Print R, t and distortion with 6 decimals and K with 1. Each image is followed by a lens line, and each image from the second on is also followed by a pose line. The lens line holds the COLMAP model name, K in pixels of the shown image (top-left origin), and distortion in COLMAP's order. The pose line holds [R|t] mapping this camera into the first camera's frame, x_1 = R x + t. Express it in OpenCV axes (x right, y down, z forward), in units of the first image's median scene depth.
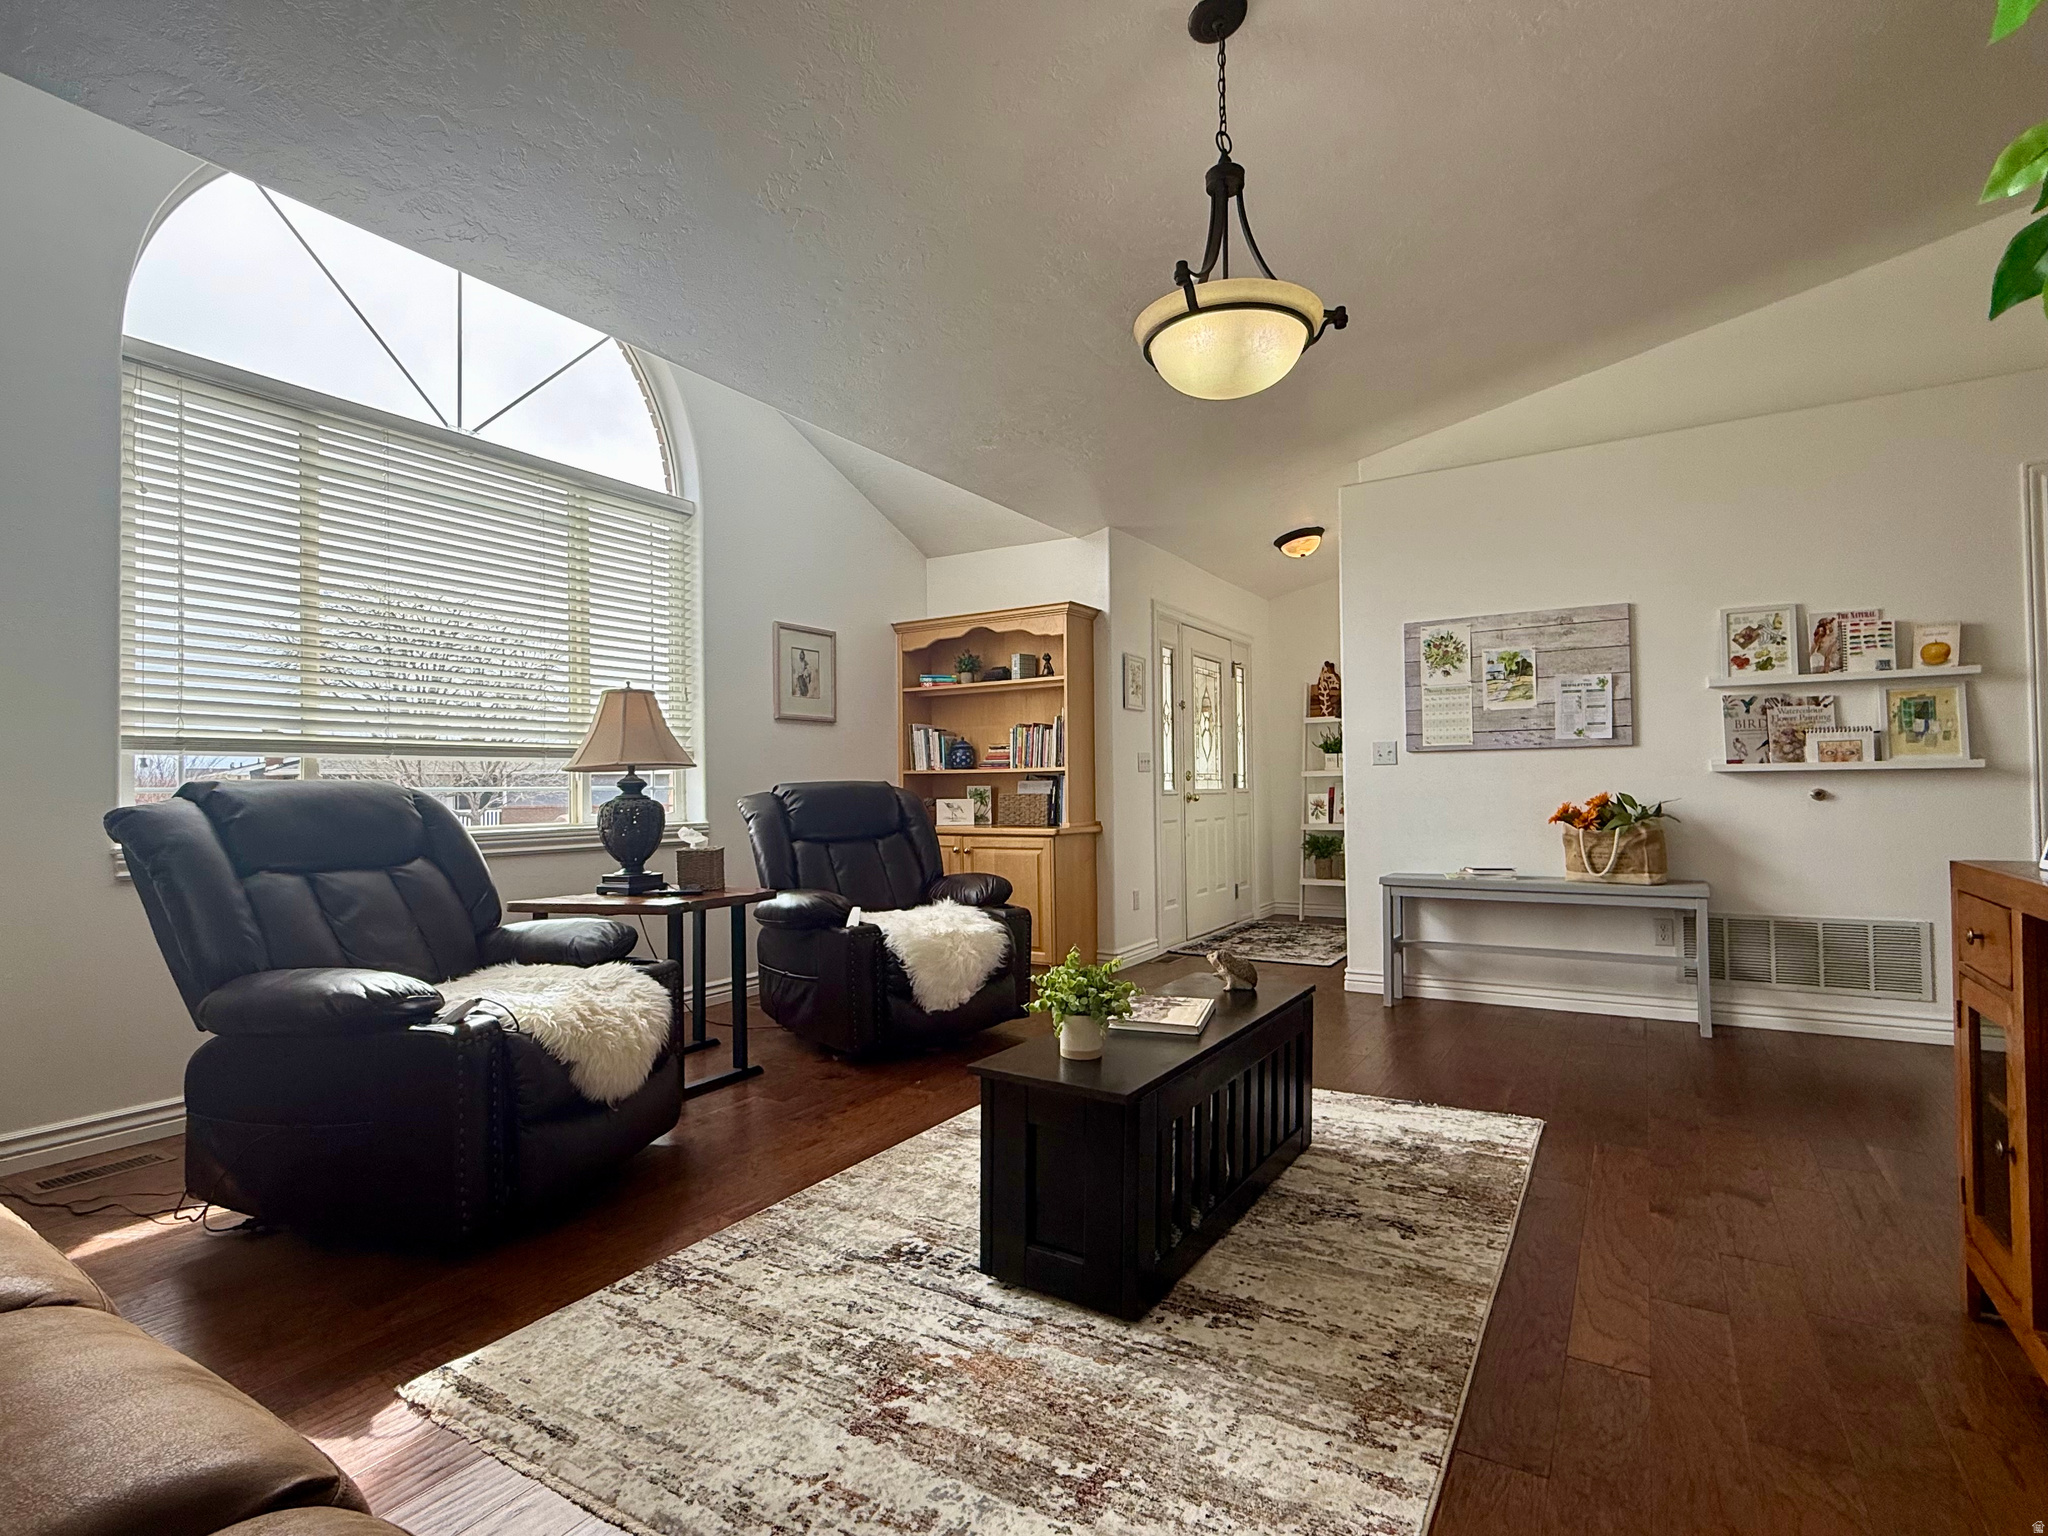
lens RADIAL K [[995.8, 0, 1017.3], [0, 995.8, 776.3], [0, 0, 1]] dist [-0.001967, -0.000201]
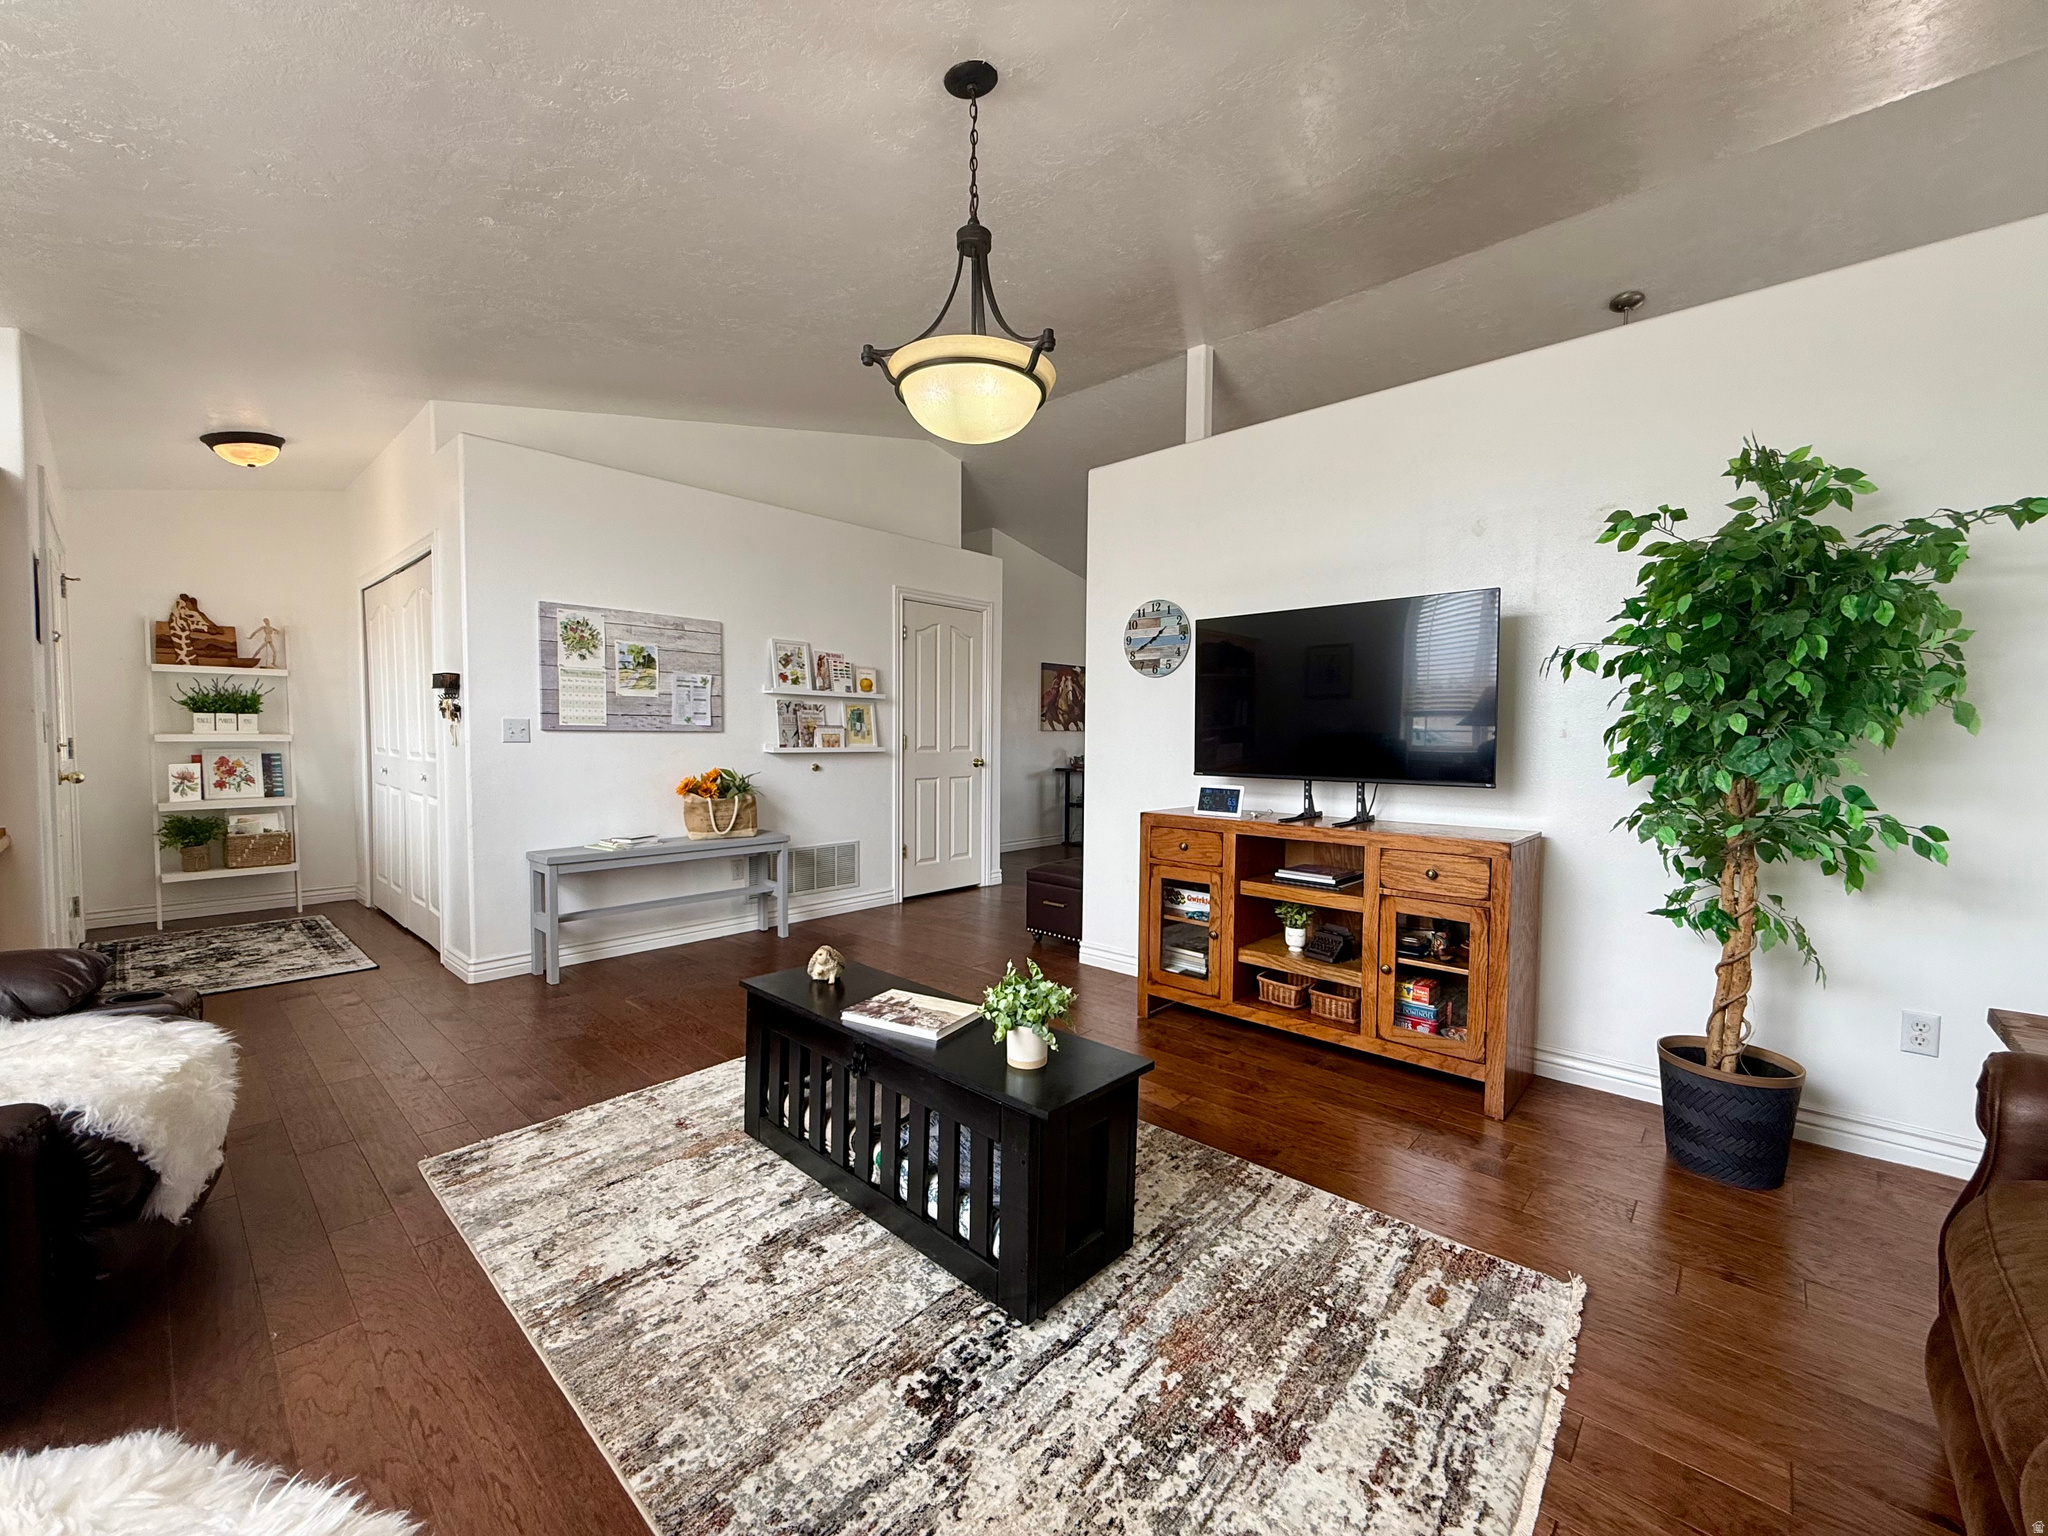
lens RADIAL K [[819.3, 0, 1020.6], [0, 819.3, 770.7], [0, 0, 1]] dist [0.001140, -0.000148]
pose [[0.178073, -0.028757, 0.983597, -0.413691], [-0.024639, 0.999129, 0.033672, -0.028666], [-0.983709, -0.030231, 0.177209, 0.463055]]
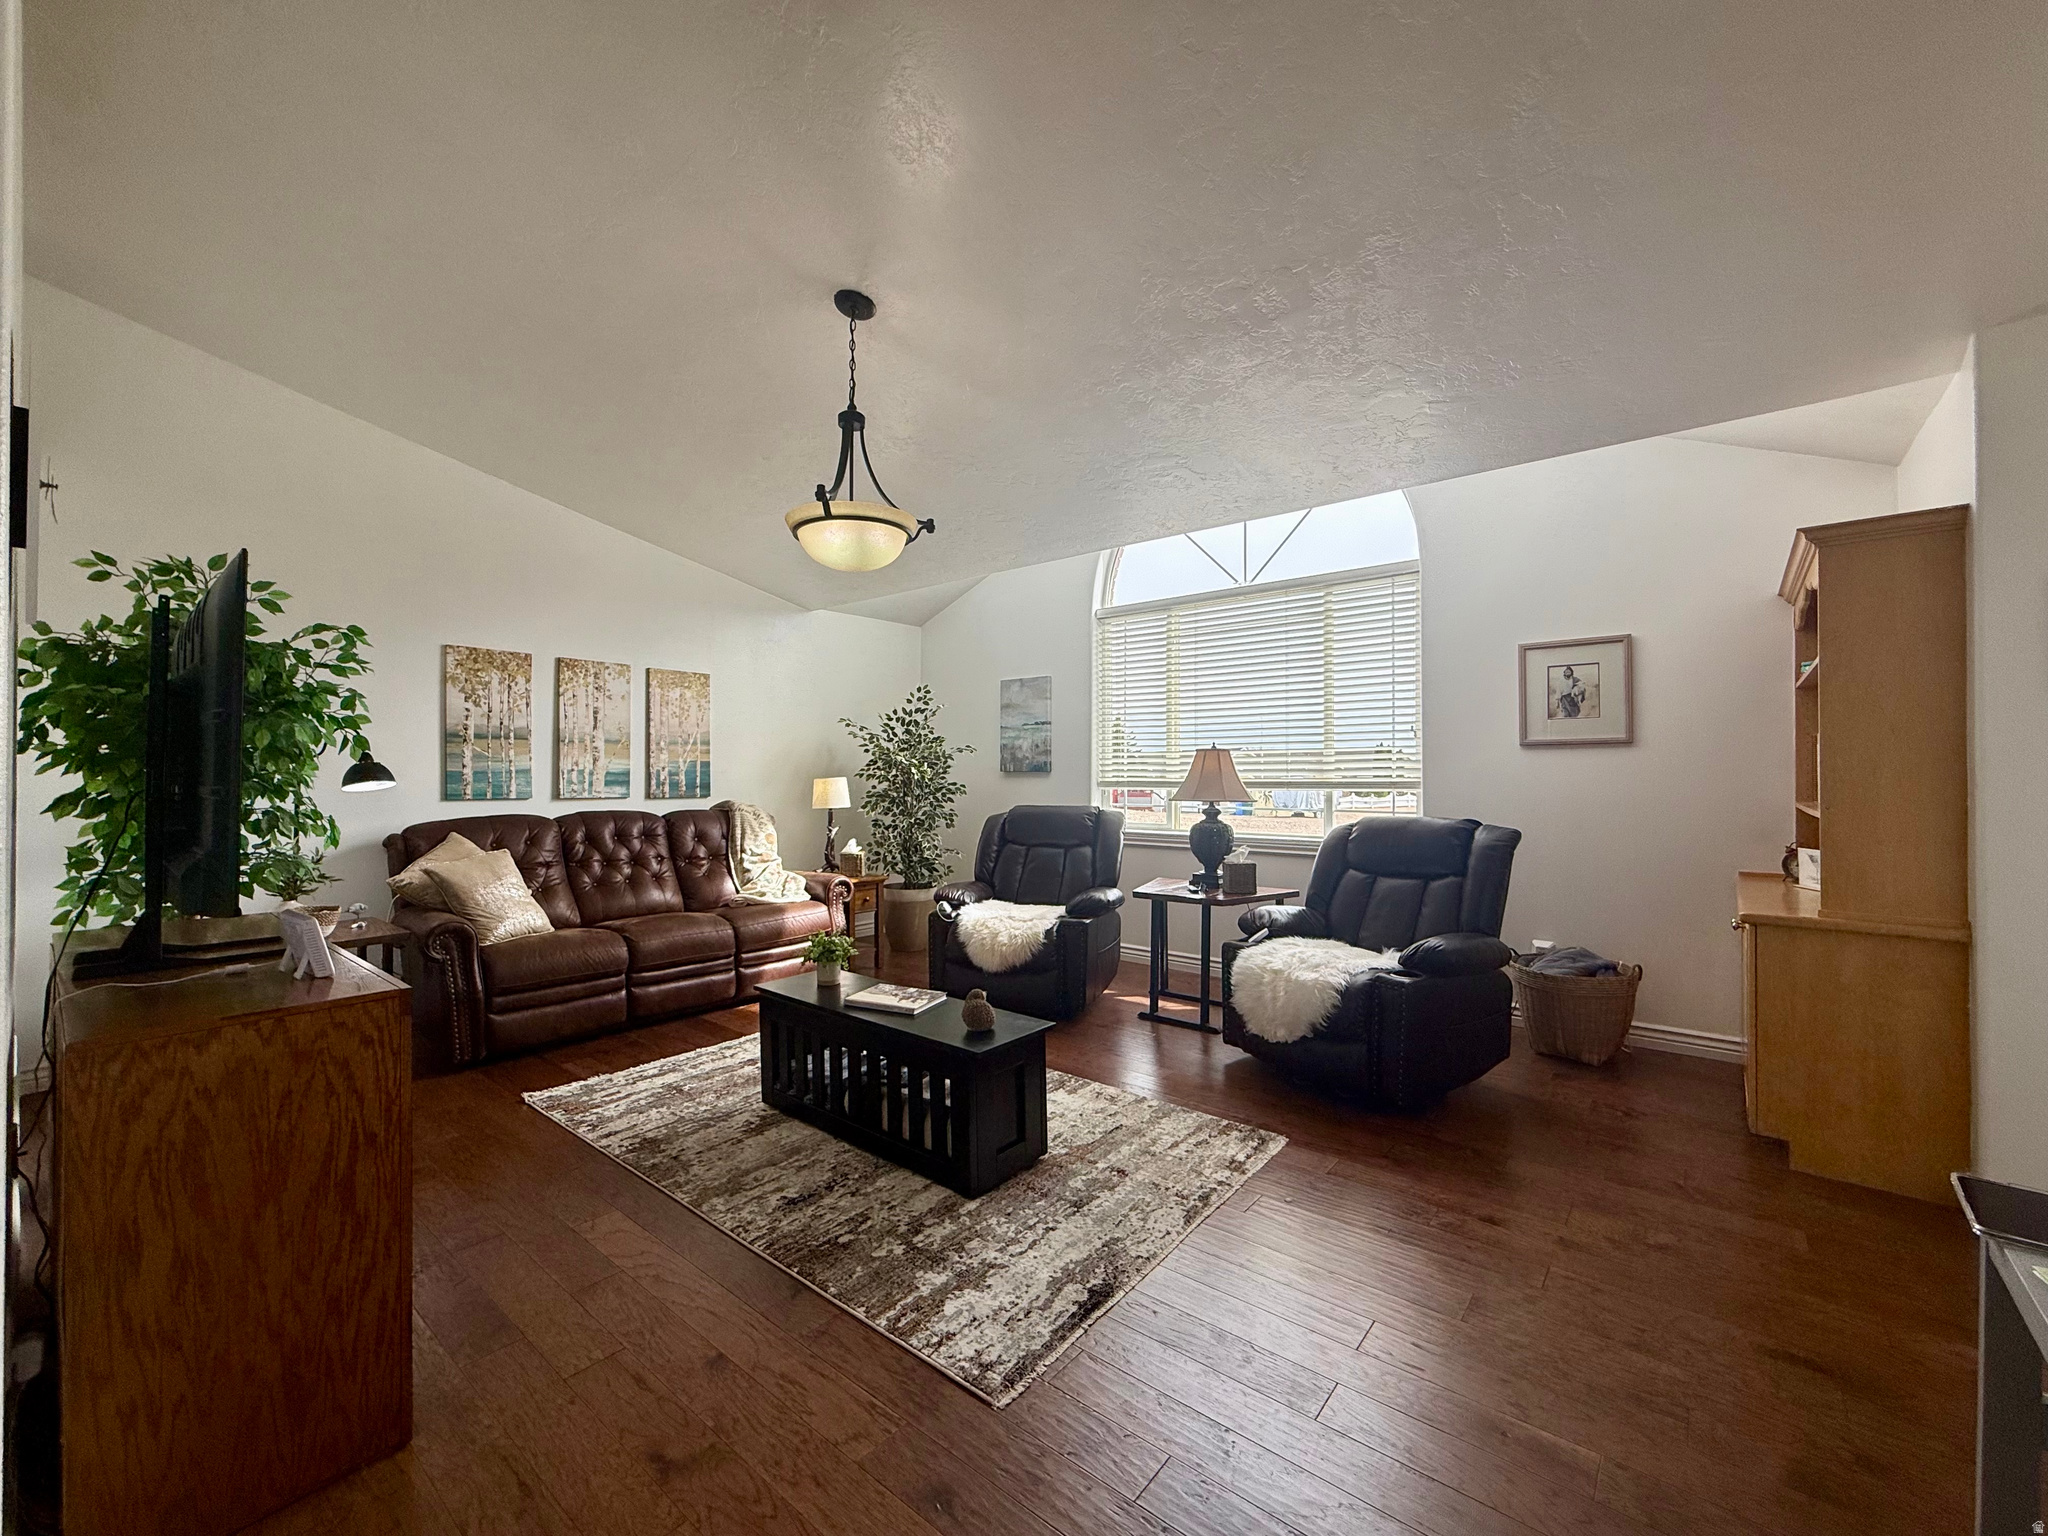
lens RADIAL K [[819.3, 0, 1021.1], [0, 819.3, 769.0], [0, 0, 1]] dist [0.001140, -0.000148]
pose [[-0.132817, 0.000169, -0.991141, 0.812031], [0.017323, 0.999848, -0.002151, -0.056105], [0.990989, -0.017455, -0.132799, 0.835468]]
